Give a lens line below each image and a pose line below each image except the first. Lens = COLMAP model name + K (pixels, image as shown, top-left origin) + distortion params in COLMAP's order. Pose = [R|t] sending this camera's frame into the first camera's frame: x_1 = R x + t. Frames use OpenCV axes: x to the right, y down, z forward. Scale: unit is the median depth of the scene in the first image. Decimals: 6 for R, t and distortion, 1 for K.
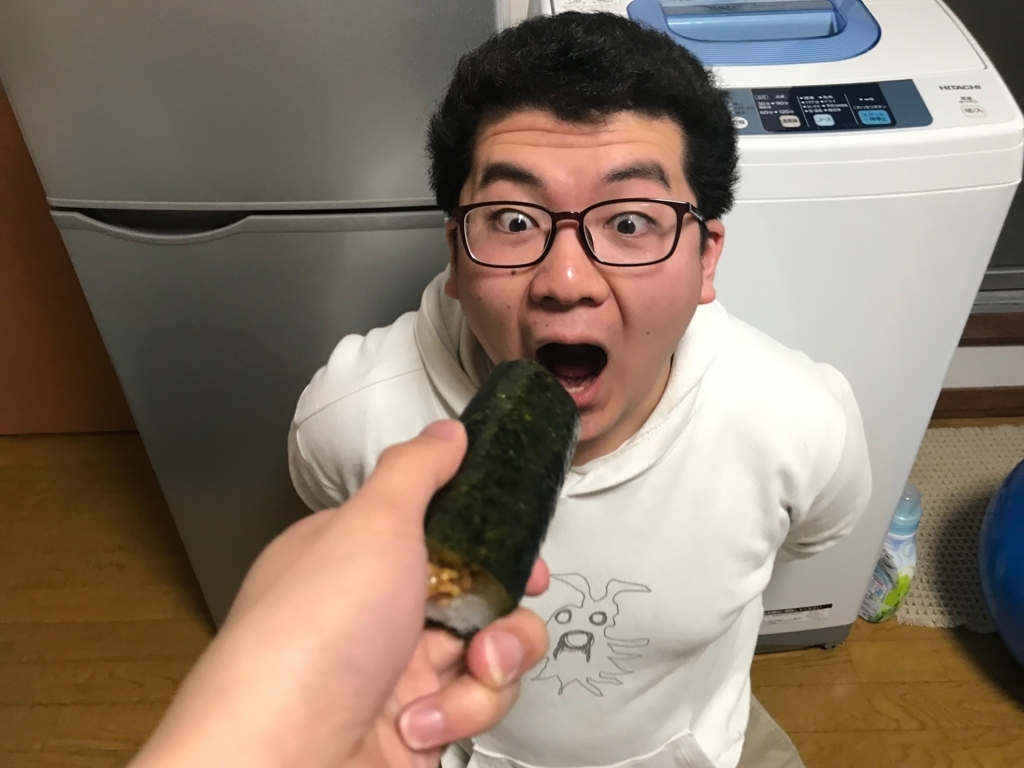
lens RADIAL K [[862.5, 0, 511.6], [0, 862.5, 377.6], [0, 0, 1]] dist [0.008091, 0.013444]
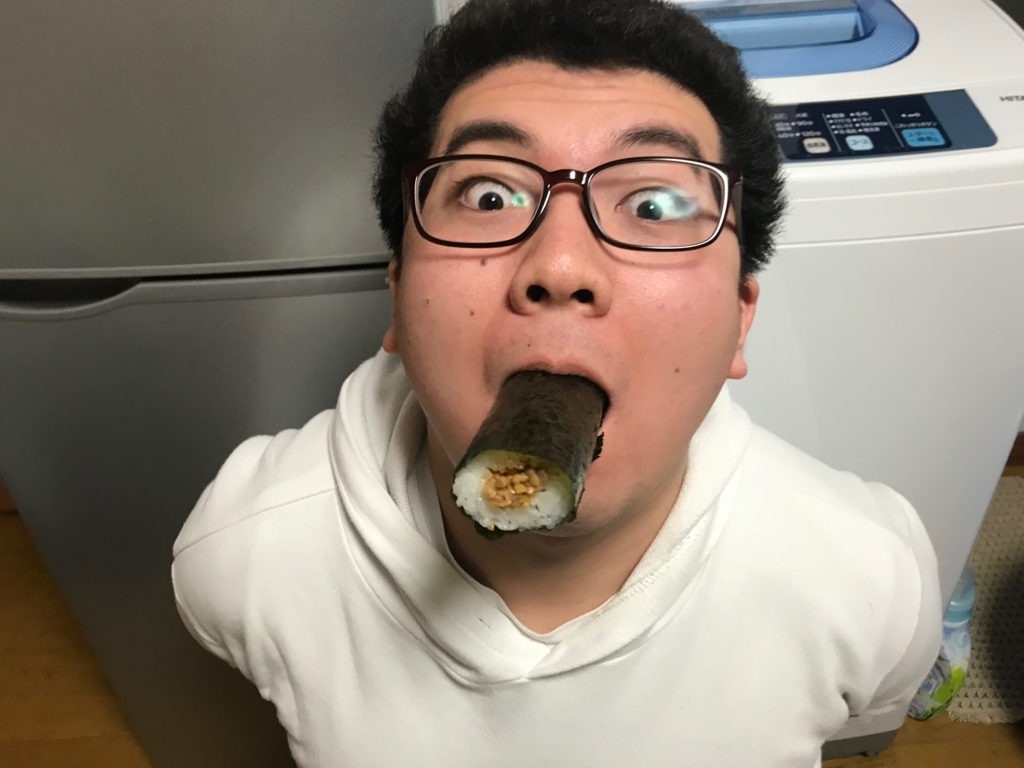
lens RADIAL K [[862.5, 0, 513.2], [0, 862.5, 386.6], [0, 0, 1]] dist [0.008091, 0.013444]
pose [[0.999633, -0.026066, -0.007356, 0.046628], [0.025951, 0.999546, -0.015316, -0.071148], [0.007752, 0.015120, 0.999856, 0.210706]]
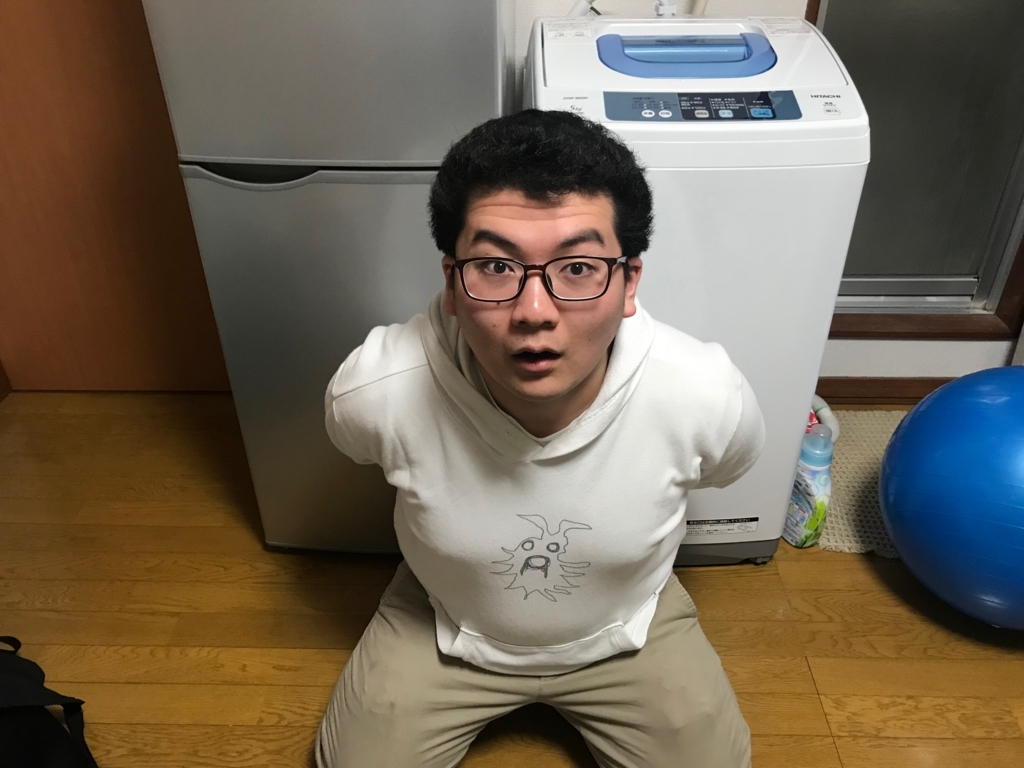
lens RADIAL K [[862.5, 0, 512.8], [0, 862.5, 375.6], [0, 0, 1]] dist [0.008091, 0.013444]
pose [[0.999264, 0.033570, -0.018549, 0.050447], [-0.034961, 0.996132, -0.080613, 0.249095], [0.015771, 0.081203, 0.996573, -0.372880]]
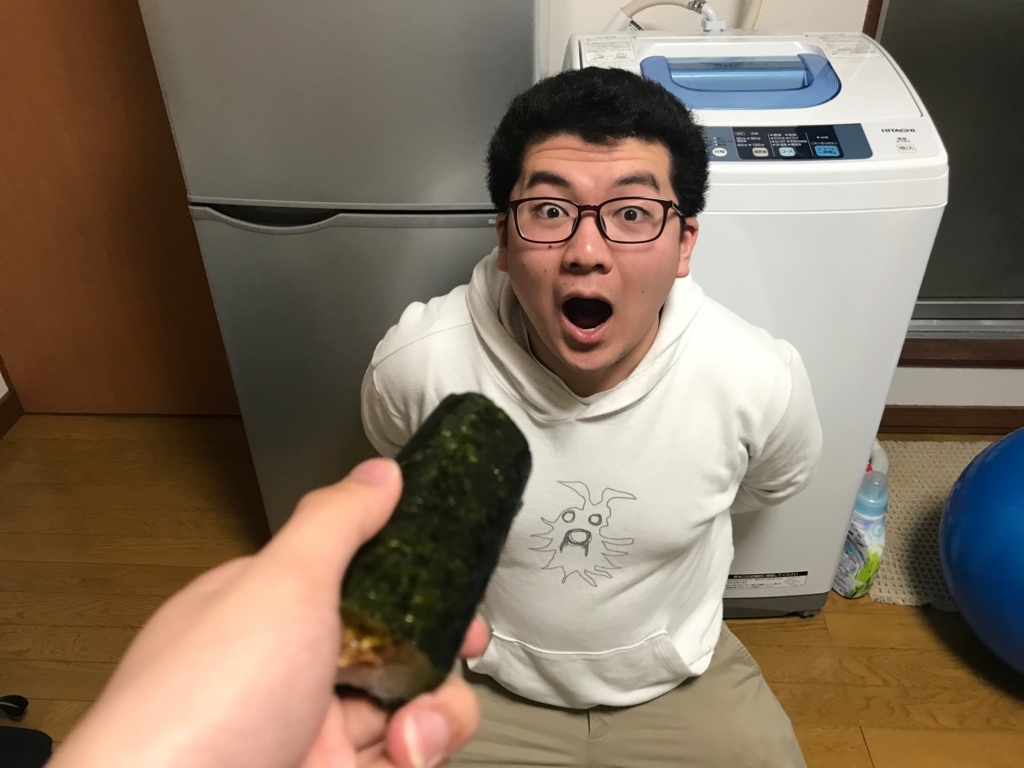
lens RADIAL K [[862.5, 0, 505.8], [0, 862.5, 373.9], [0, 0, 1]] dist [0.008091, 0.013444]
pose [[0.998306, 0.037975, -0.044073, 0.012613], [-0.040520, 0.997472, -0.058381, 0.118981], [0.041745, 0.060068, 0.997321, -0.268747]]
